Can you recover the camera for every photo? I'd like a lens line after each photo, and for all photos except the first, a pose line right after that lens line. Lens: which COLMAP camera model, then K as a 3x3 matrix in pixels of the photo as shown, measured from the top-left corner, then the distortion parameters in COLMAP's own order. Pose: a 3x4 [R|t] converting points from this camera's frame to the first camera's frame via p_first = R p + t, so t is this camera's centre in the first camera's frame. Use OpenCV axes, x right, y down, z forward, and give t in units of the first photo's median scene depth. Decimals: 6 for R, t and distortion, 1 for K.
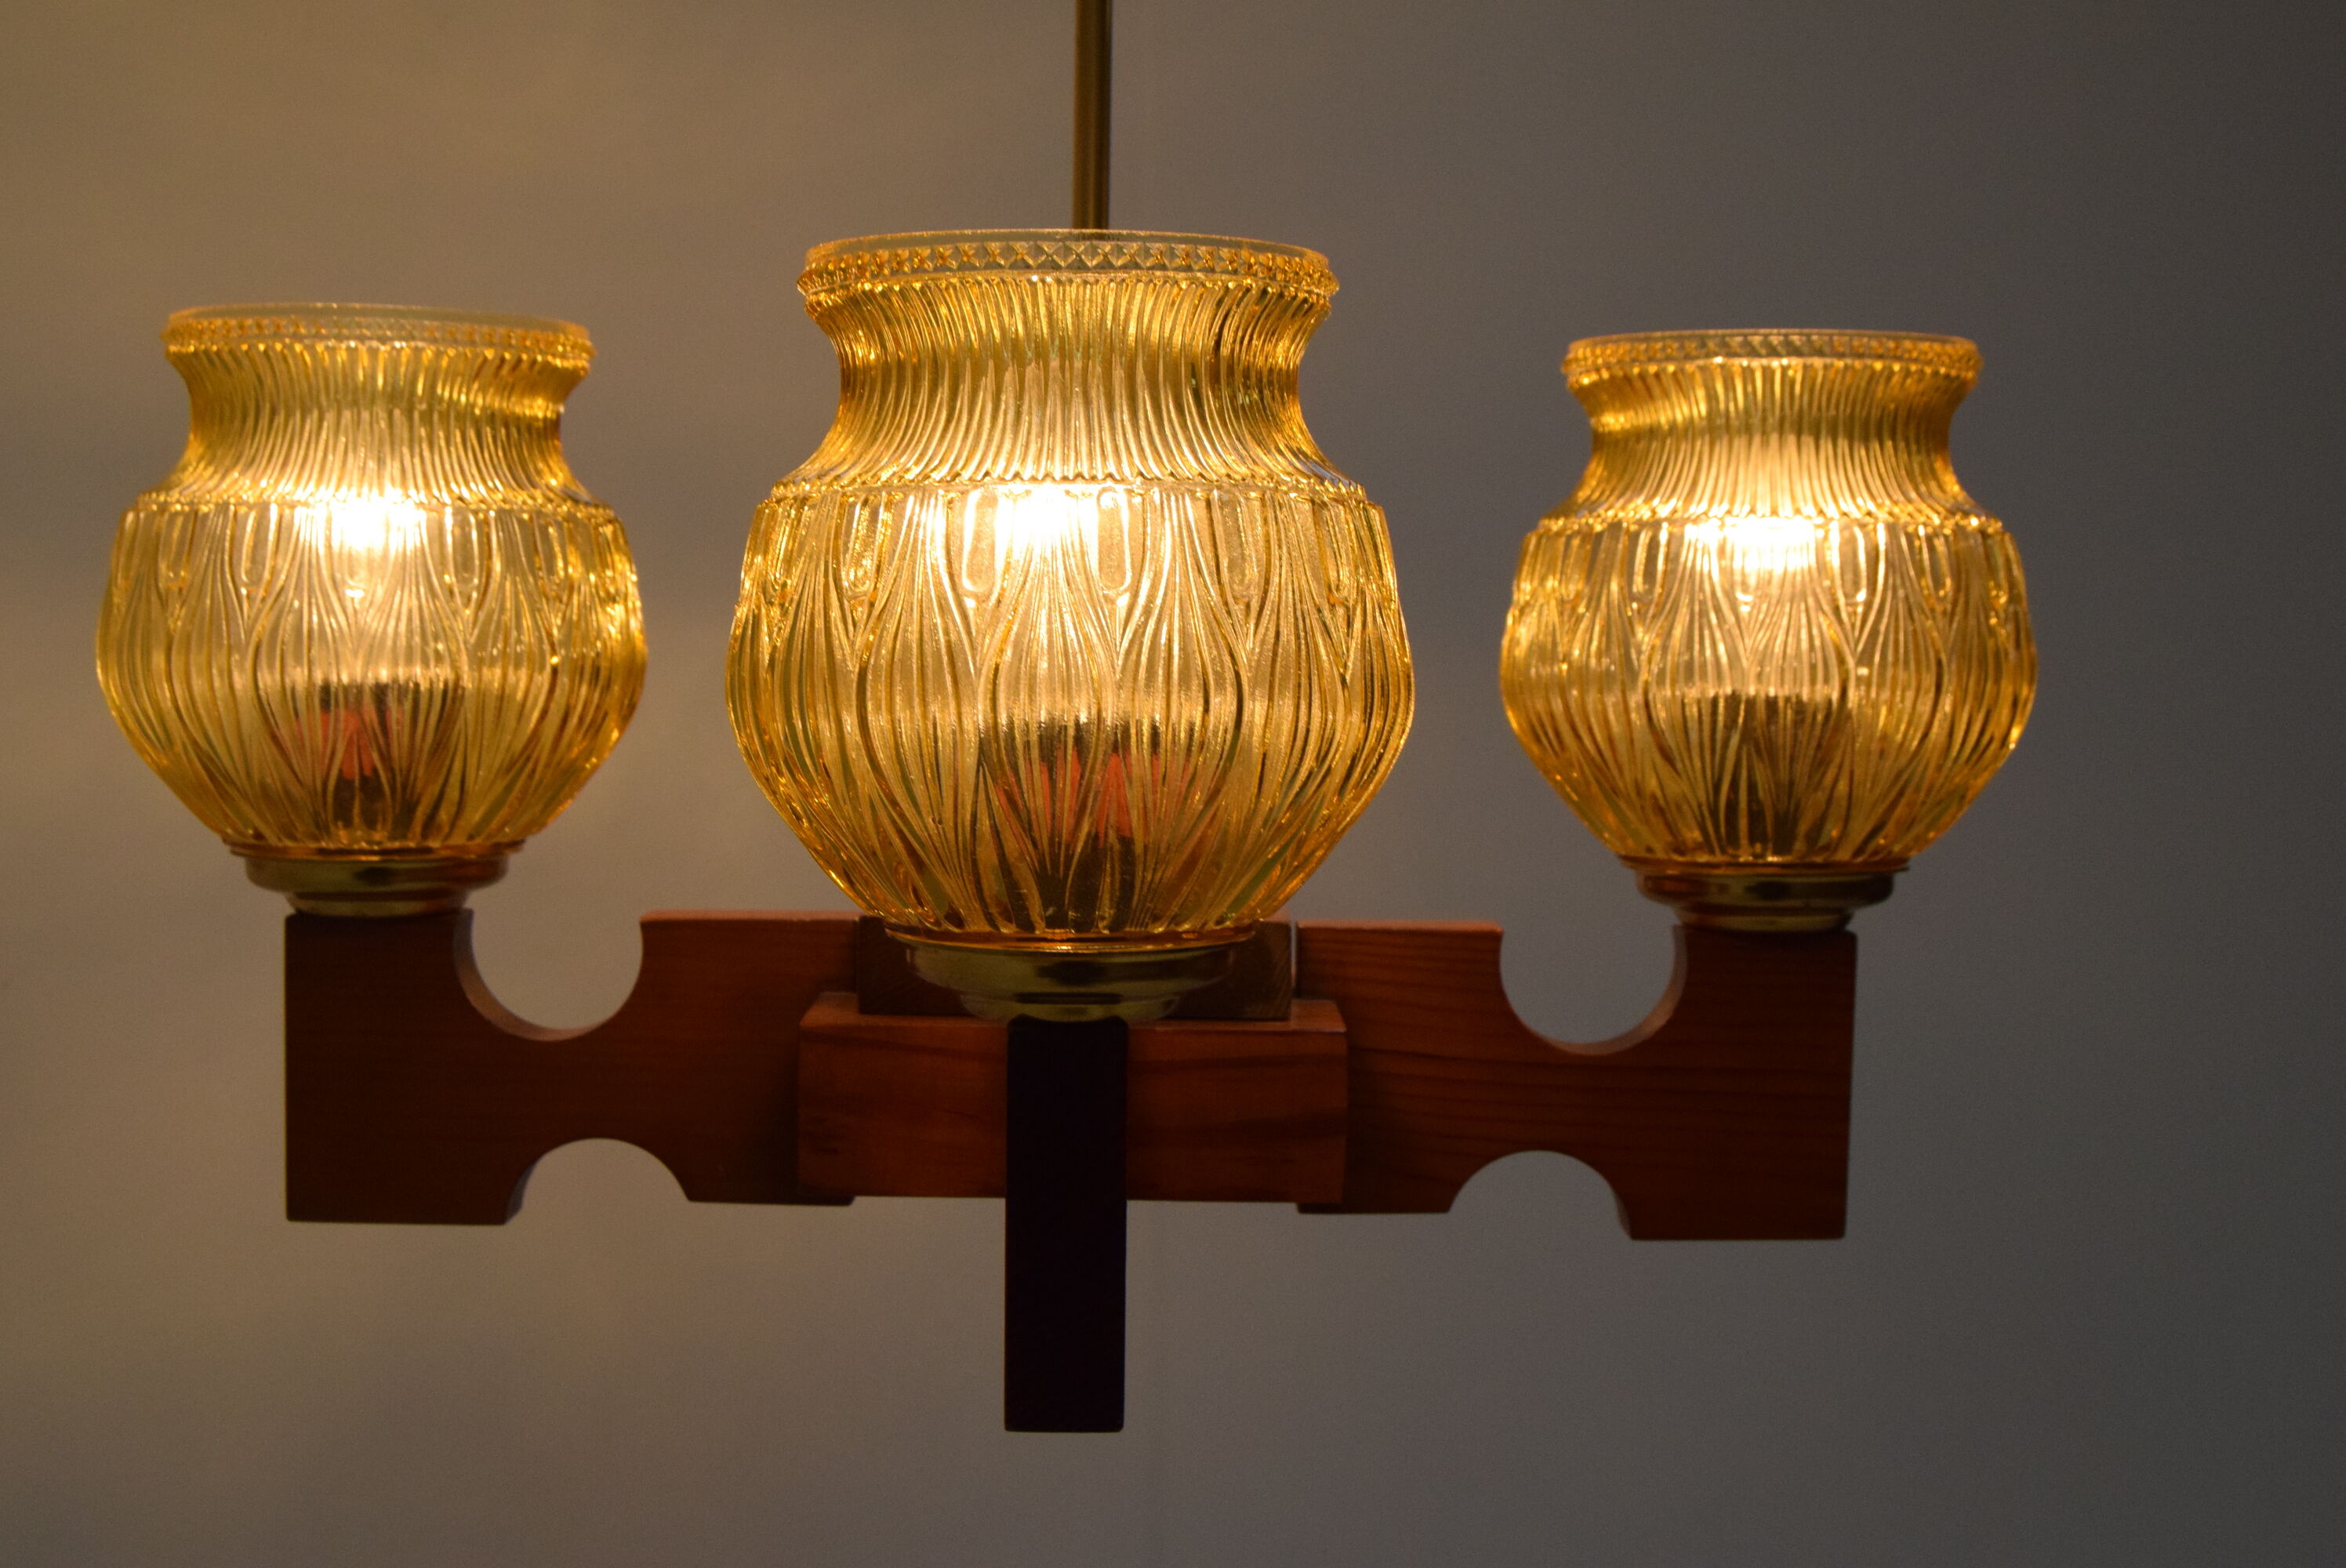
lens RADIAL K [[3289.2, 0, 1173.0], [0, 3289.2, 784.0], [0, 0, 1]] dist [0.369983, -0.000833]
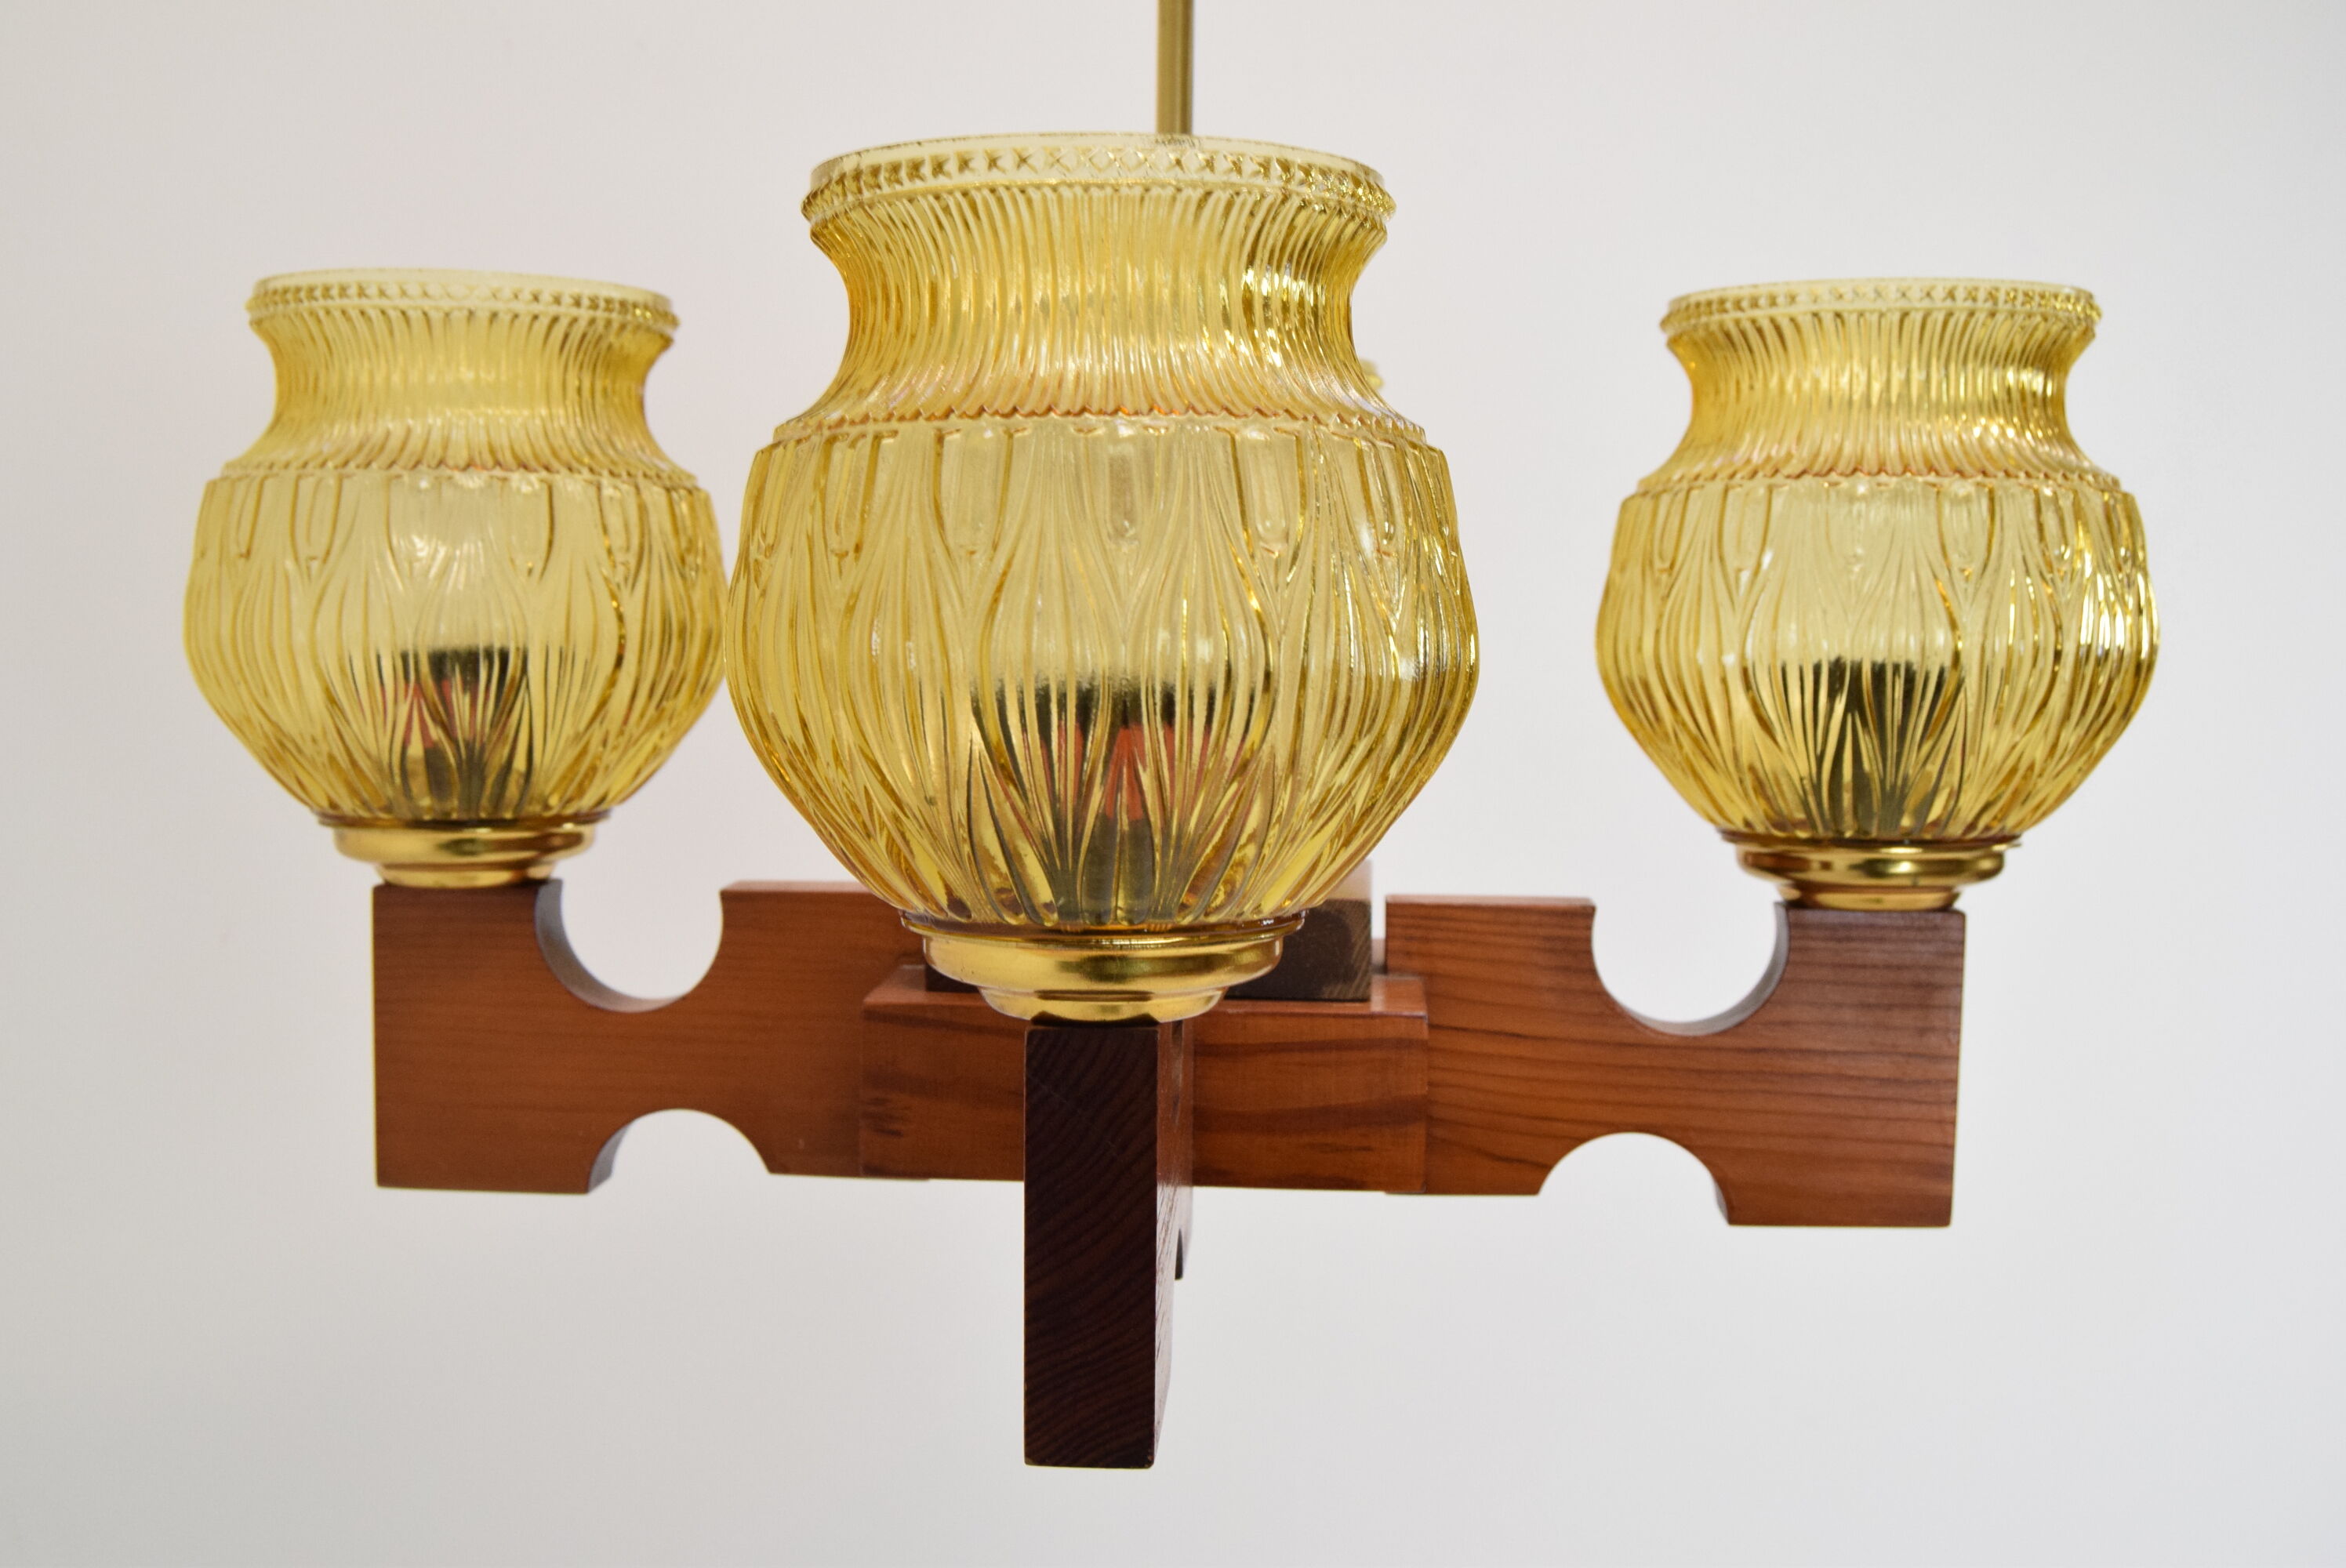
lens RADIAL K [[2836.7, 0, 1173.0], [0, 2836.7, 784.0], [0, 0, 1]] dist [0.147662, 0.003641]
pose [[0.998107, 0.001850, -0.061471, 0.028209], [-0.001081, 0.999921, 0.012552, -0.002003], [0.061489, -0.012462, 0.998030, 0.165444]]
